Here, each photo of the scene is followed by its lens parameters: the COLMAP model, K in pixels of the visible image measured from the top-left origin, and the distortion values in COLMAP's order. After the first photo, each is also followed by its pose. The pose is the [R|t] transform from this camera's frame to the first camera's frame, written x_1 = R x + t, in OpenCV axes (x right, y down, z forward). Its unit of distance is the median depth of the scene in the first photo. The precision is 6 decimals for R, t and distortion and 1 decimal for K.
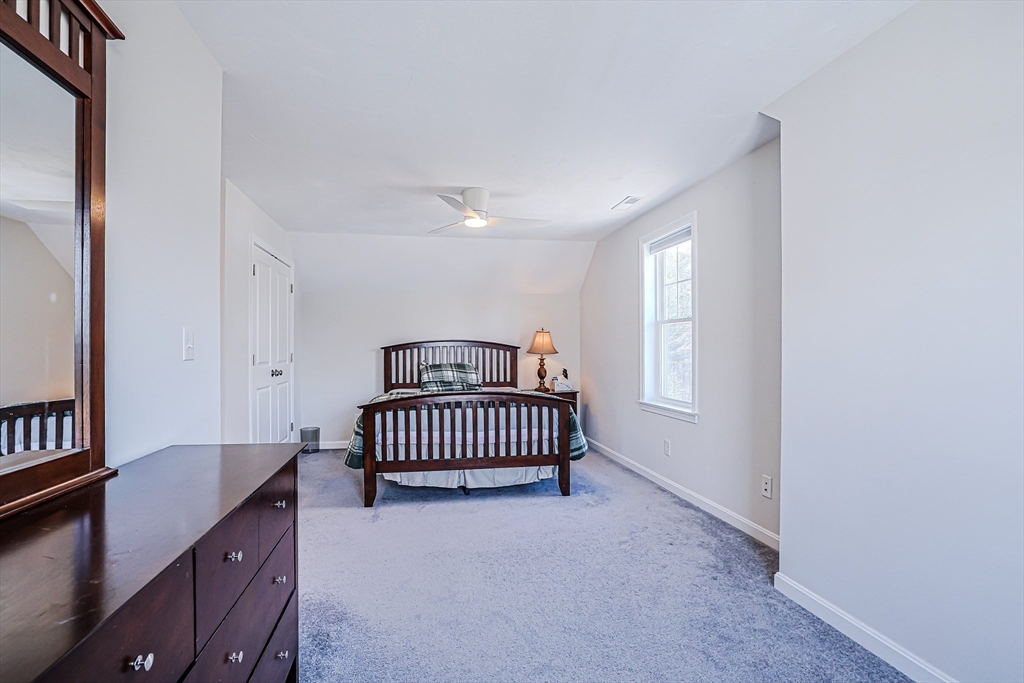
lens RADIAL K [[484.0, 0, 517.5], [0, 484.0, 330.2], [0, 0, 1]] dist [-0.043044, 0.014074]
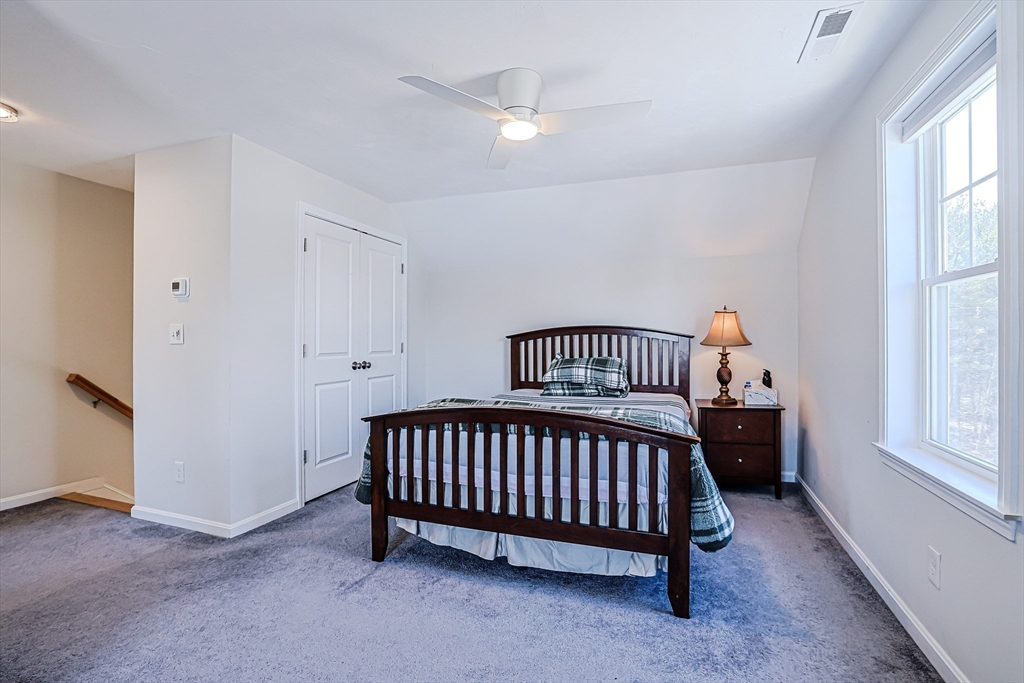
lens RADIAL K [[484.0, 0, 517.5], [0, 484.0, 330.2], [0, 0, 1]] dist [-0.043044, 0.014074]
pose [[0.862775, -0.006327, -0.505548, 0.206306], [0.017442, 0.999699, 0.017256, 0.017486], [0.505287, -0.023706, 0.862626, 0.455656]]
